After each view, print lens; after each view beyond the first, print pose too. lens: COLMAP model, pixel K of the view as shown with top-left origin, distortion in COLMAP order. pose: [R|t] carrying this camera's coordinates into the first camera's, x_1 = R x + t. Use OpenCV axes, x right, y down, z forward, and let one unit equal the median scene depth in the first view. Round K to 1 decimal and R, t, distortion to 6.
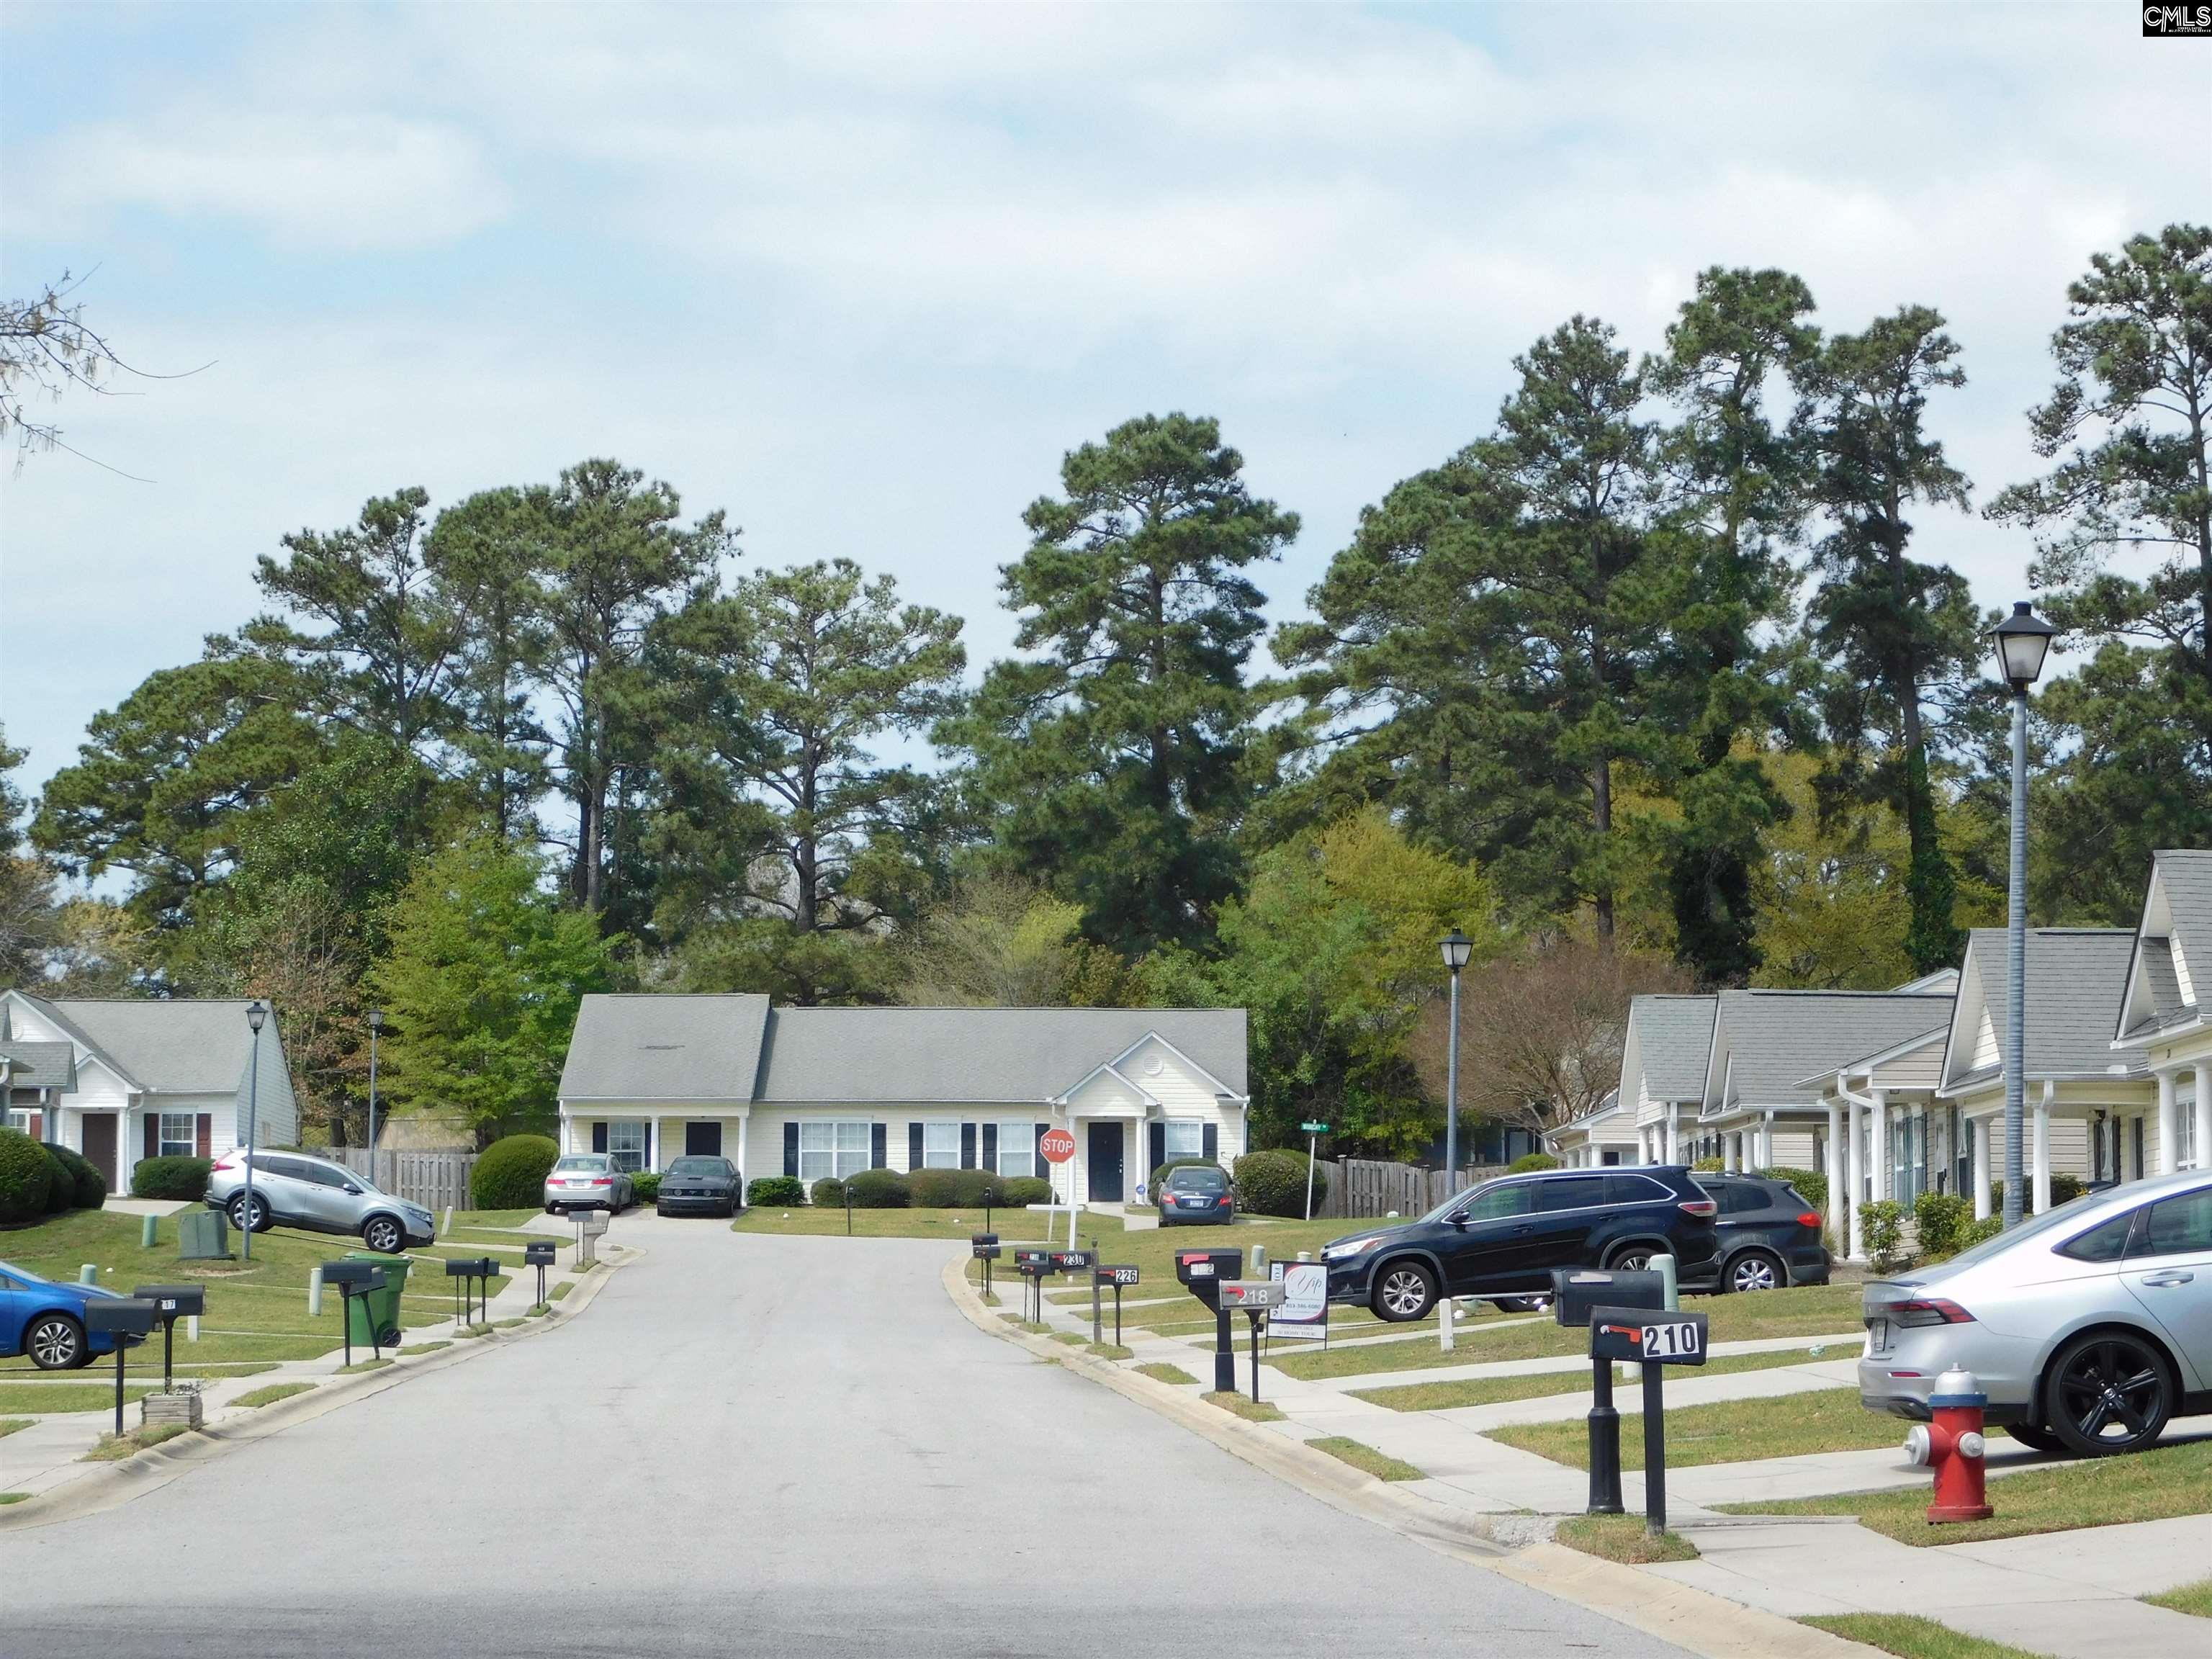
lens RADIAL K [[7412.0, 0, 1106.1], [0, 7412.0, 829.6], [0, 0, 1]] dist [0.011382, 0.000000]
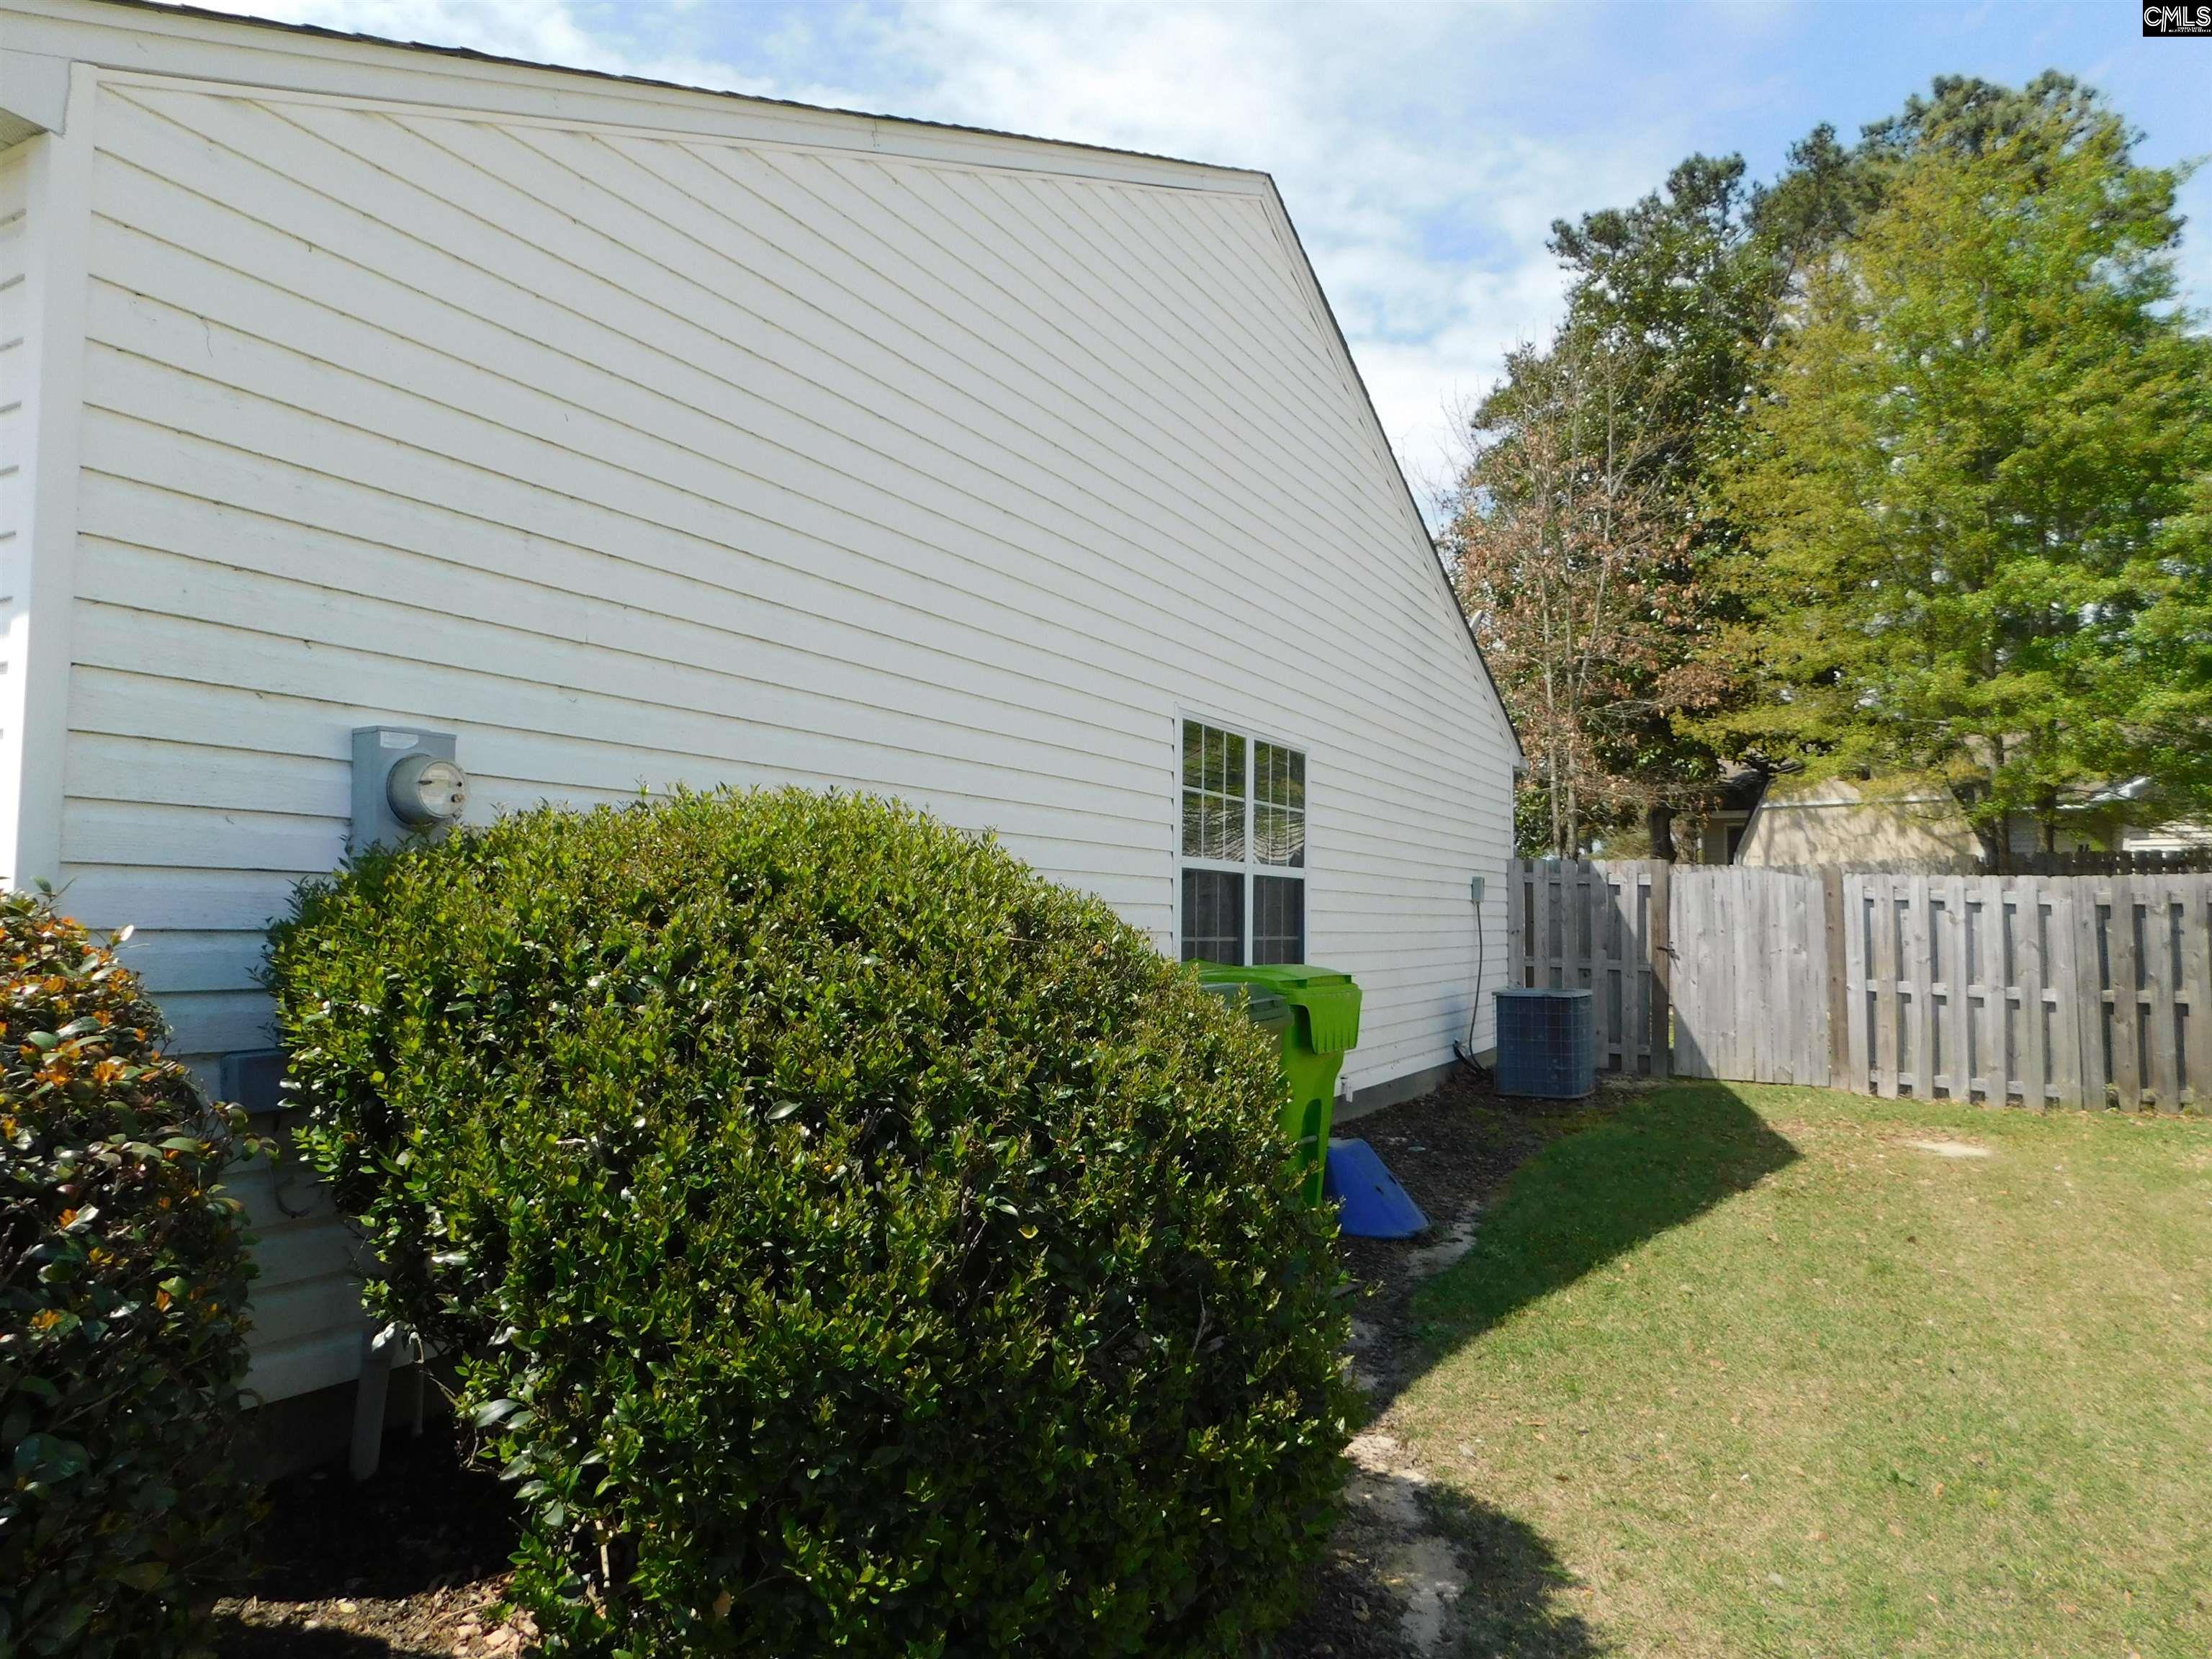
lens RADIAL K [[1503.3, 0, 1108.6], [0, 1503.3, 826.1], [0, 0, 1]] dist [-0.008158, -0.001402]
pose [[0.896333, -0.023484, -0.442758, -0.095384], [0.029851, 0.999527, 0.007417, 0.039926], [0.442374, -0.019864, 0.896610, 0.926716]]
